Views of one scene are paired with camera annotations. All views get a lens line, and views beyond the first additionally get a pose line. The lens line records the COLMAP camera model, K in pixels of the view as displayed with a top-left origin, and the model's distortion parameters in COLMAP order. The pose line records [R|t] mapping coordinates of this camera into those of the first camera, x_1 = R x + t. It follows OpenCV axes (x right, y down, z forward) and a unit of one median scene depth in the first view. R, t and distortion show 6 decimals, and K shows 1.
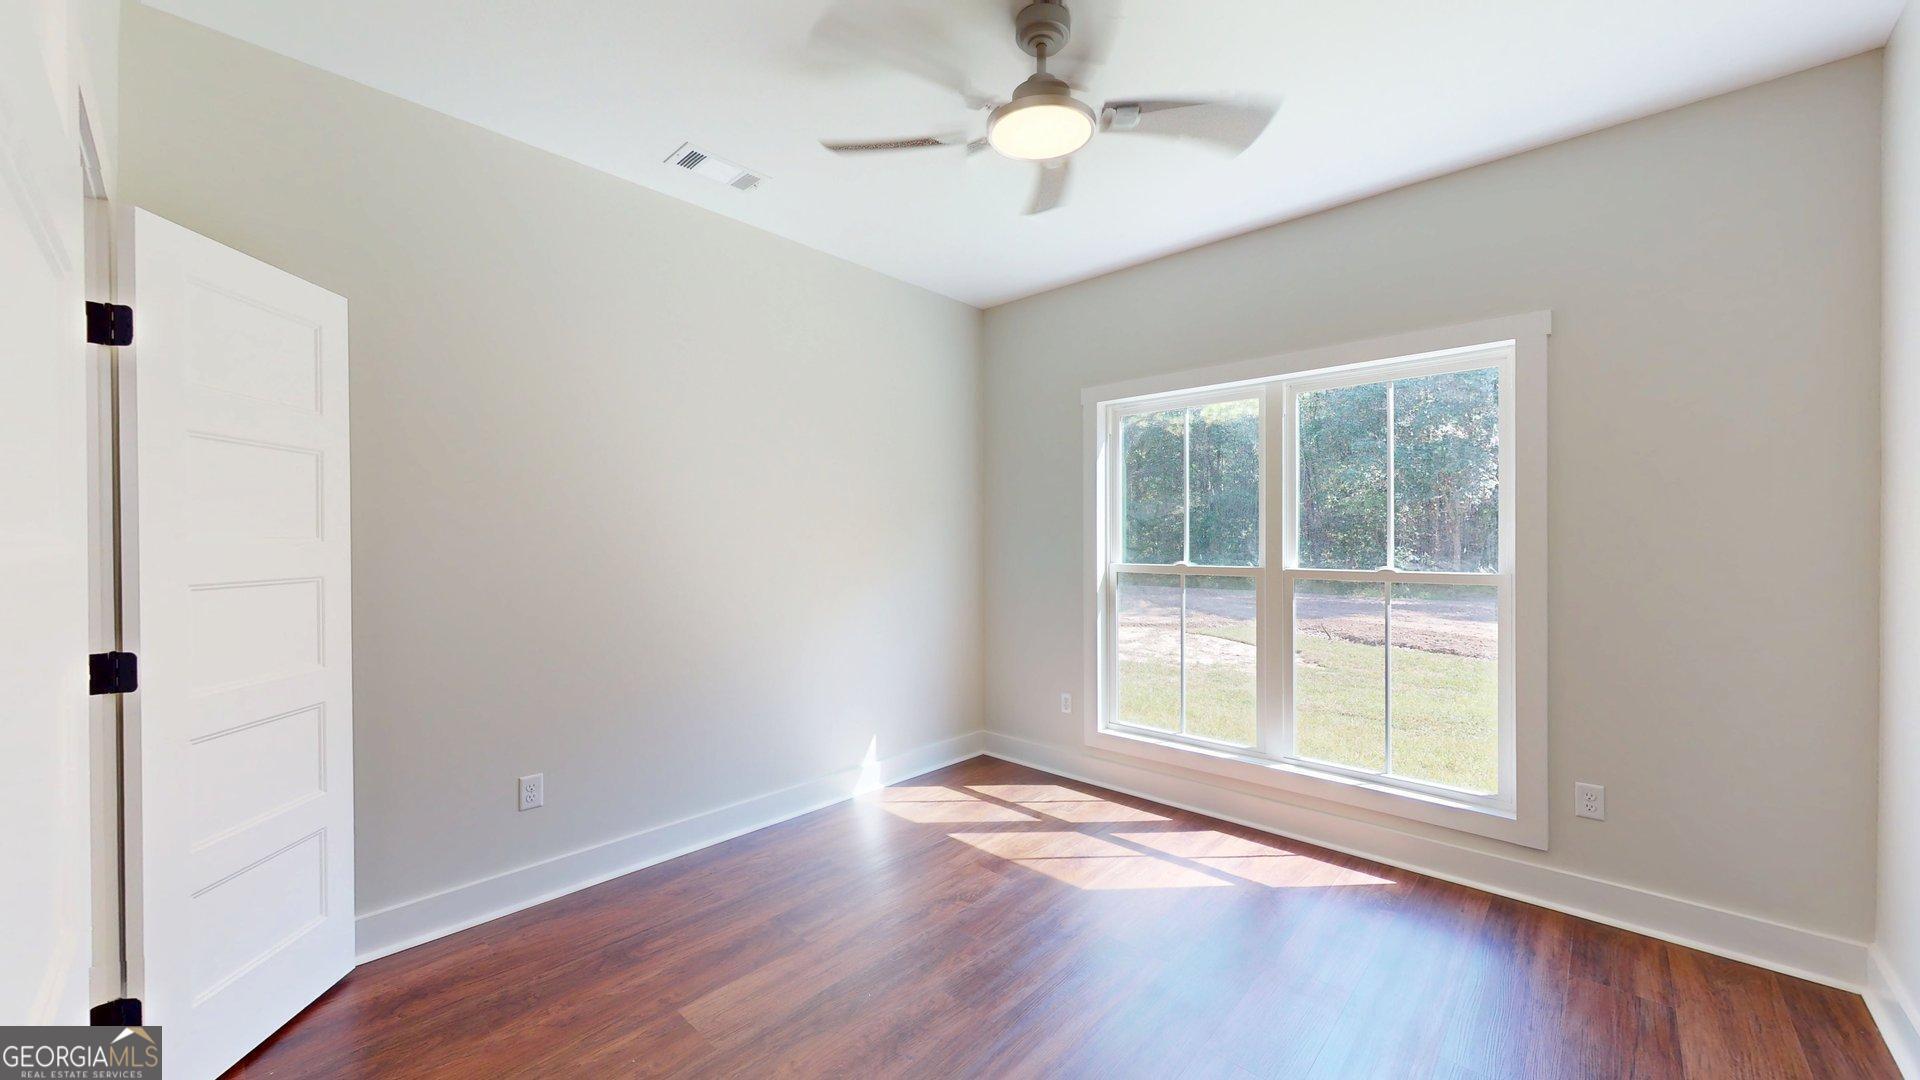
lens RADIAL K [[700.9, 0, 924.0], [0, 700.9, 538.0], [0, 0, 1]] dist [-0.004684, 0.001188]
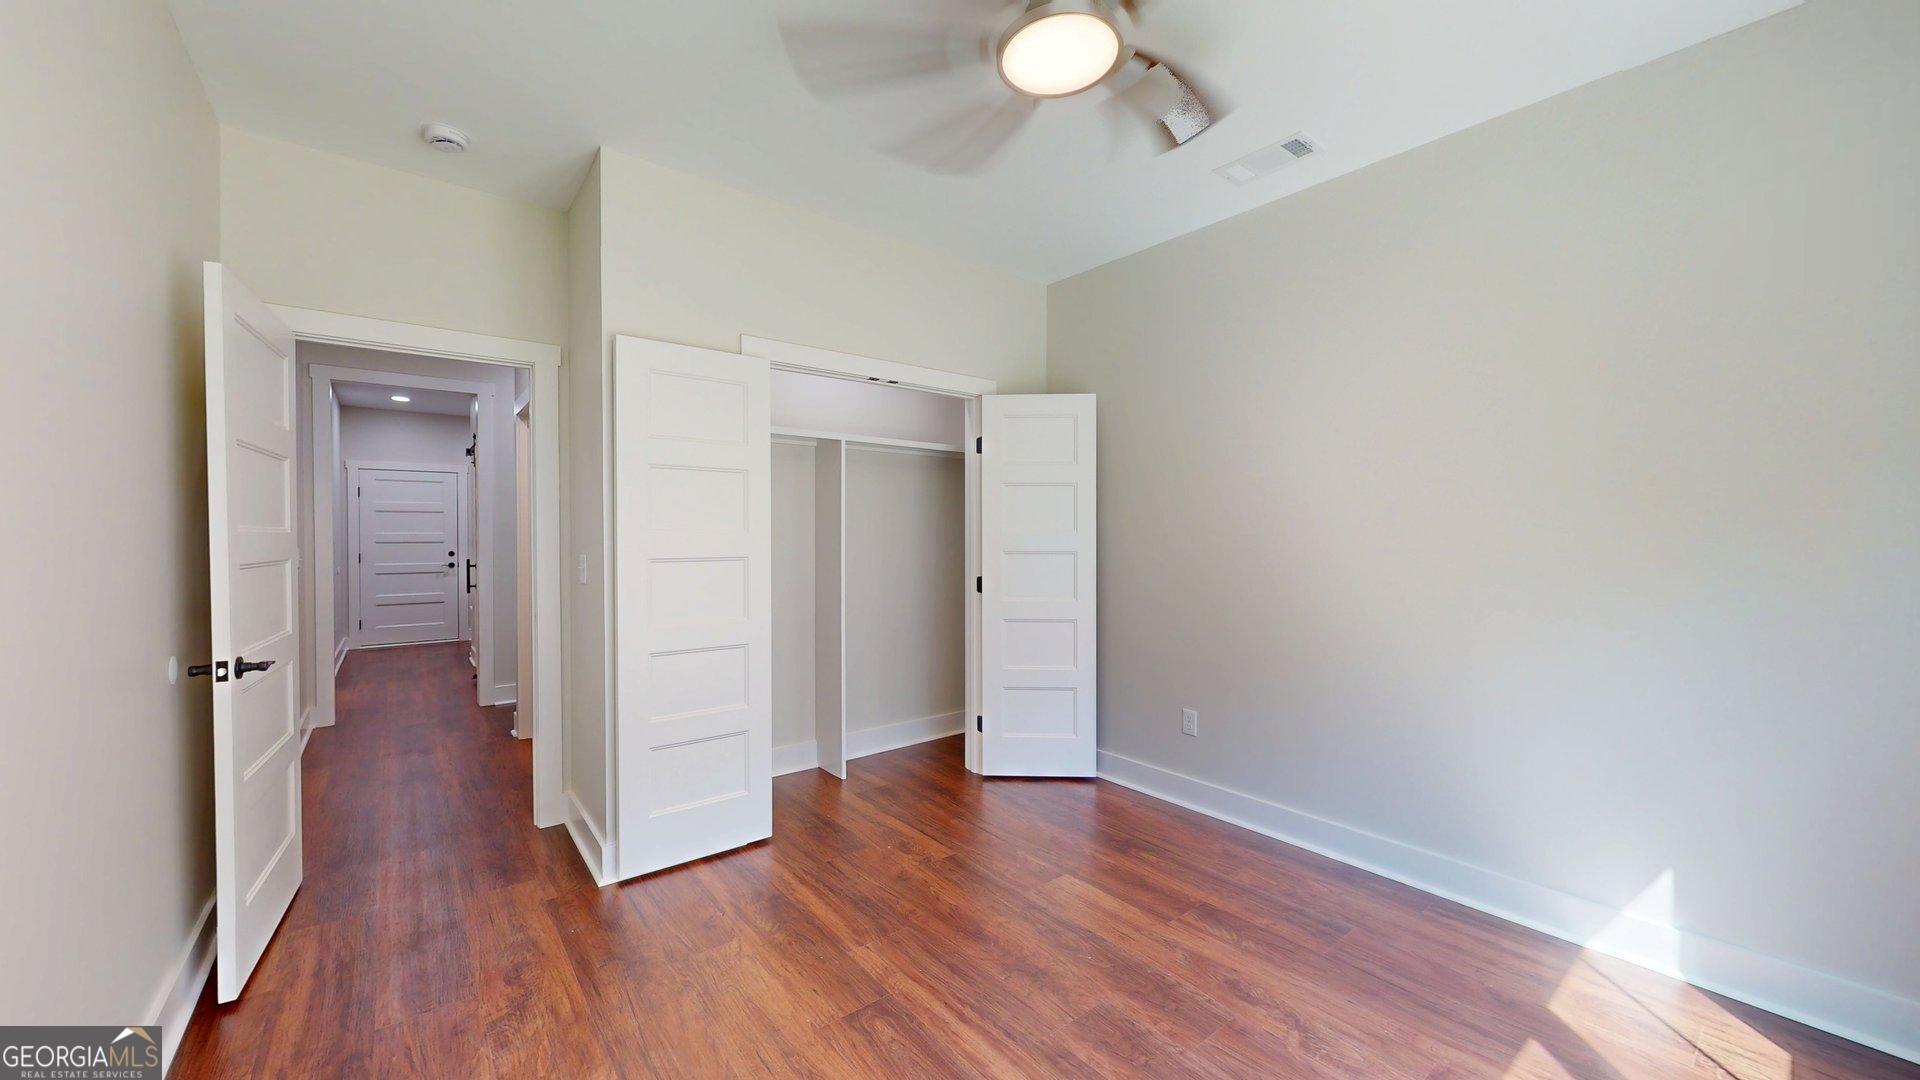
lens RADIAL K [[700.9, 0, 968.4], [0, 700.9, 539.1], [0, 0, 1]] dist [-0.004684, 0.001188]
pose [[-0.140938, 0.001579, -0.990017, 0.820278], [0.020926, 0.999780, -0.001384, 0.014131], [0.989797, -0.020912, -0.140940, 0.808520]]
